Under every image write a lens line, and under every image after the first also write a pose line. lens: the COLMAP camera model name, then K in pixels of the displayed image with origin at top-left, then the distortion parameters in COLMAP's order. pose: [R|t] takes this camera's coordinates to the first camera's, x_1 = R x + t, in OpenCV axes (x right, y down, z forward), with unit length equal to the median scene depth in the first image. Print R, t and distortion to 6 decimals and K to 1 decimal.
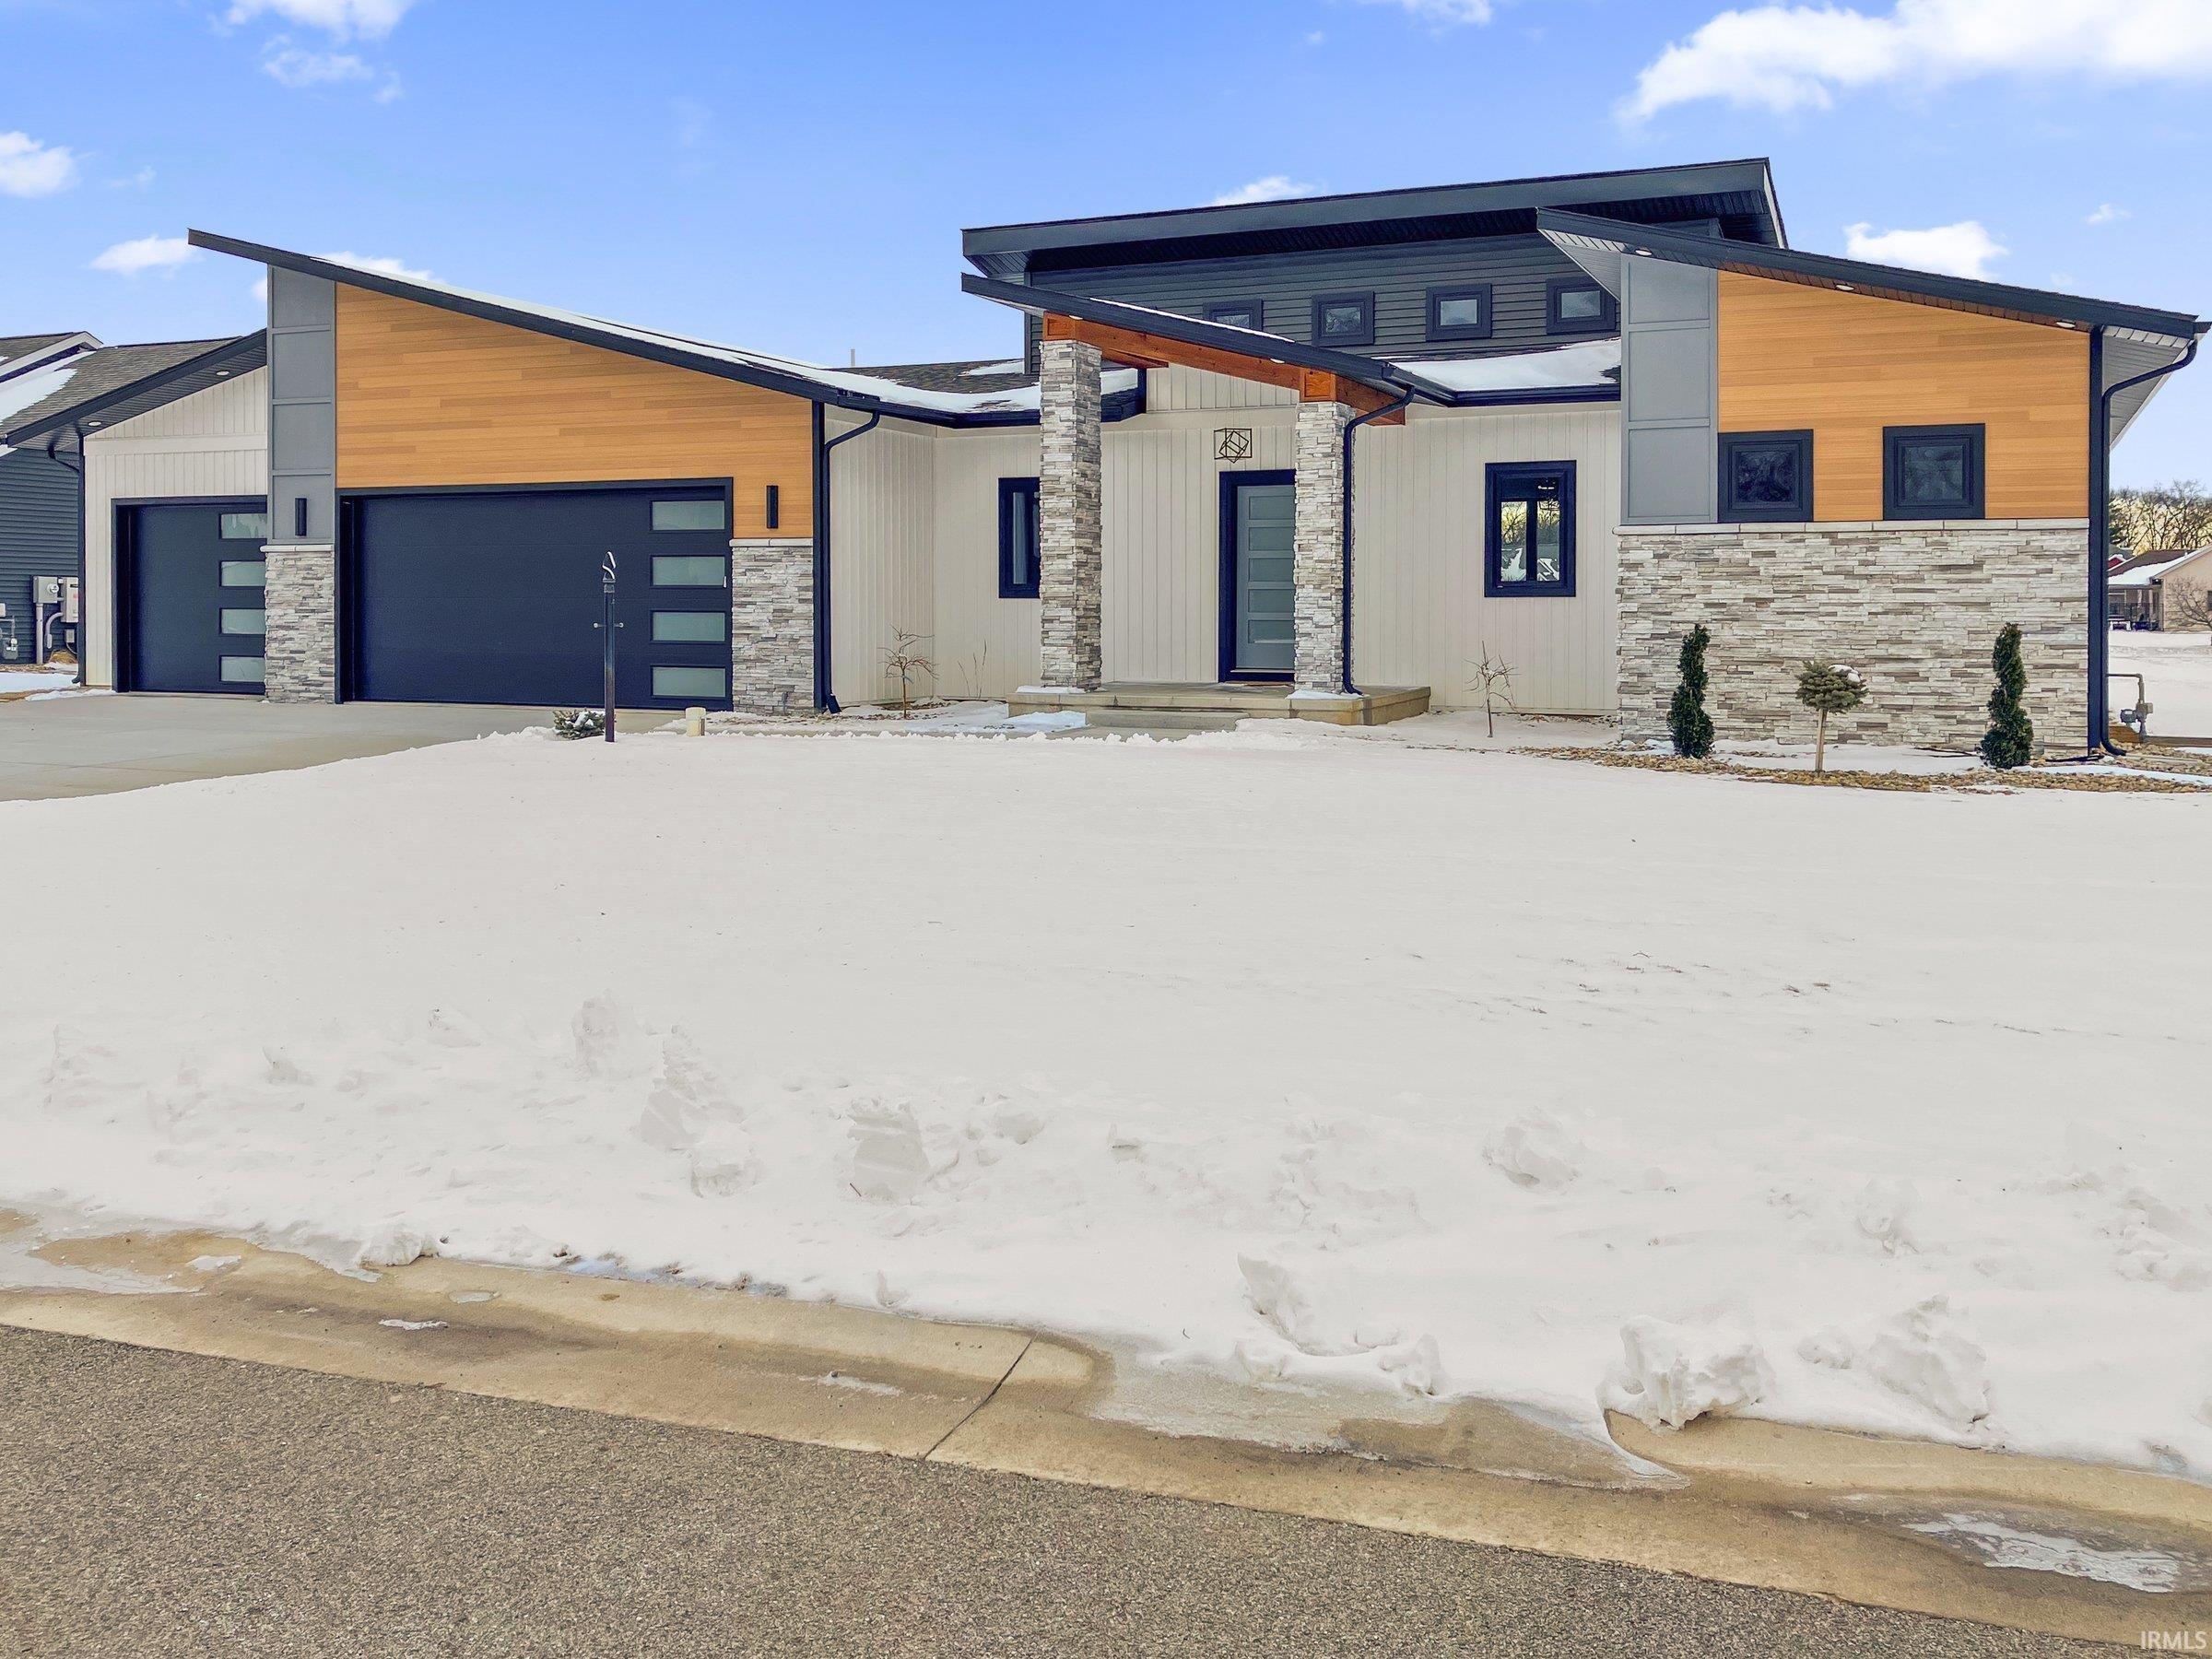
lens RADIAL K [[1878.1, 0, 1175.3], [0, 1878.1, 613.3], [0, 0, 1]] dist [-0.007623, 0.079882]
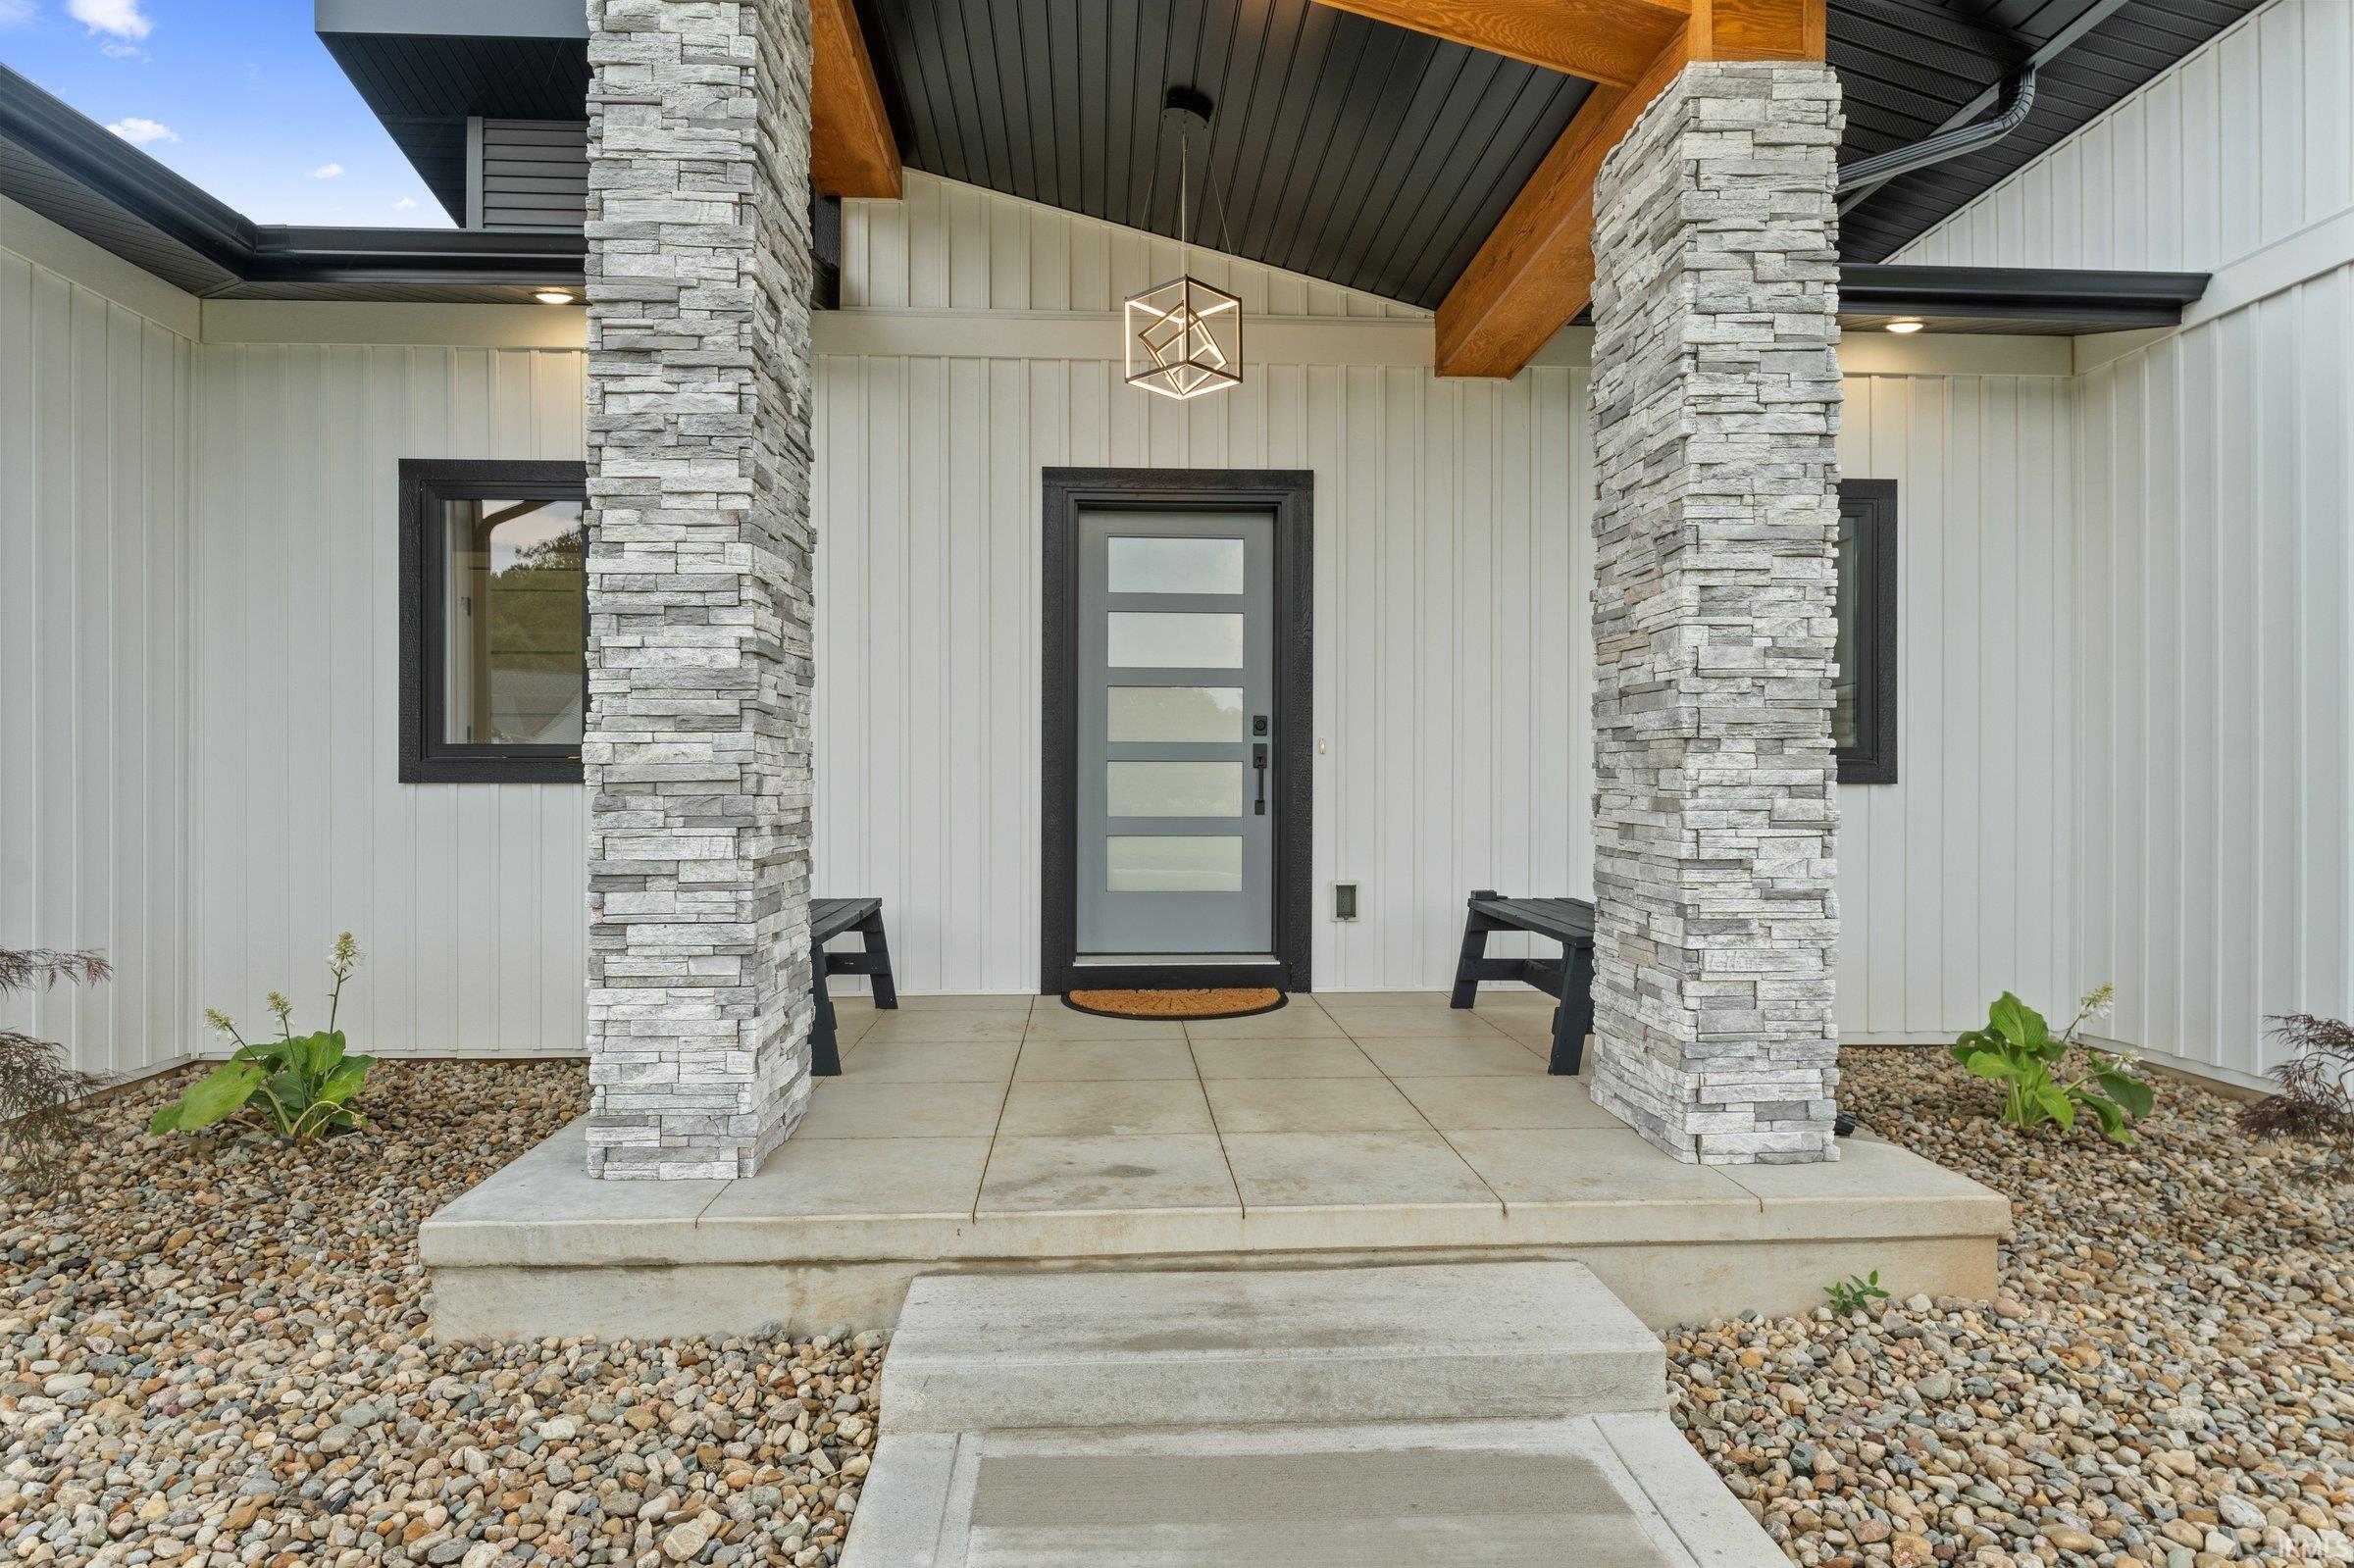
lens RADIAL K [[1301.6, 0, 1191.0], [0, 1301.6, 784.2], [0, 0, 1]] dist [-0.007870, -0.000863]
pose [[0.901939, 0.000402, 0.431863, -0.078413], [0.000038, 0.999999, -0.001010, -0.008834], [-0.431863, 0.000928, 0.901939, 0.865403]]
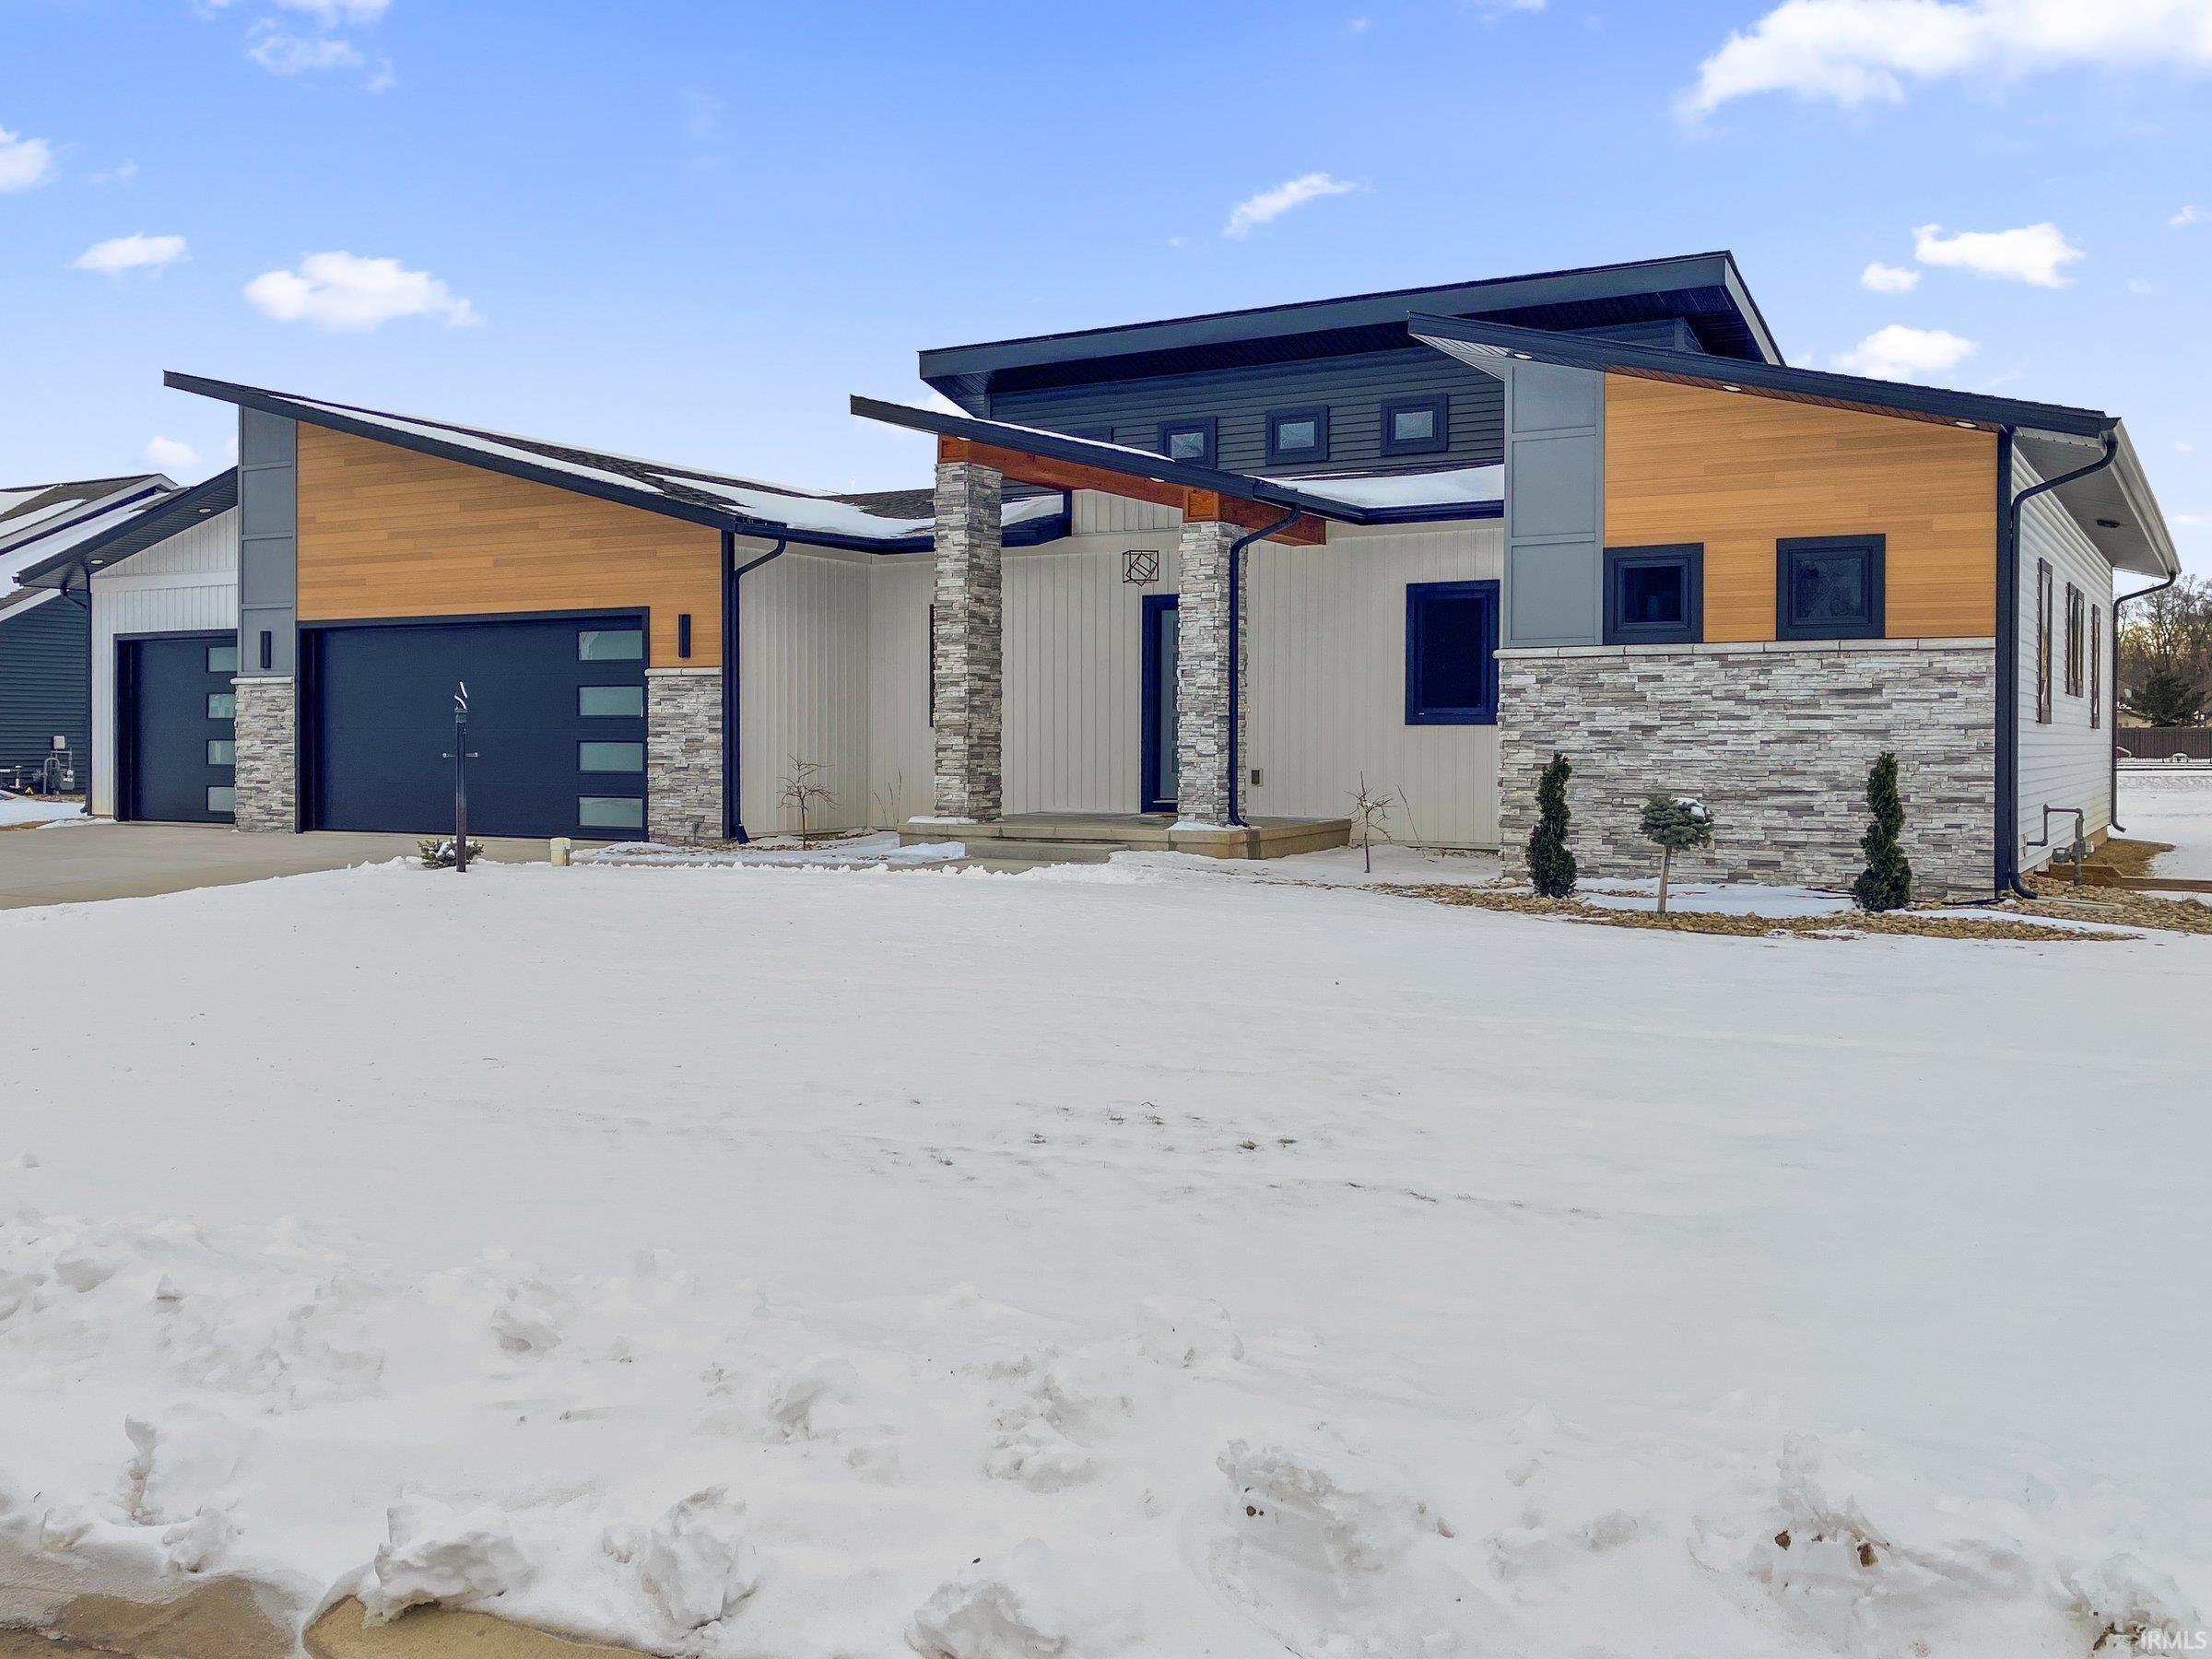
lens RADIAL K [[1921.2, 0, 1105.6], [0, 1921.2, 751.6], [0, 0, 1]] dist [0.005780, 0.008940]
pose [[0.992103, -0.000179, -0.125427, 0.149961], [0.000701, 0.999991, 0.004119, 0.000620], [0.125425, -0.004175, 0.992094, 0.021955]]
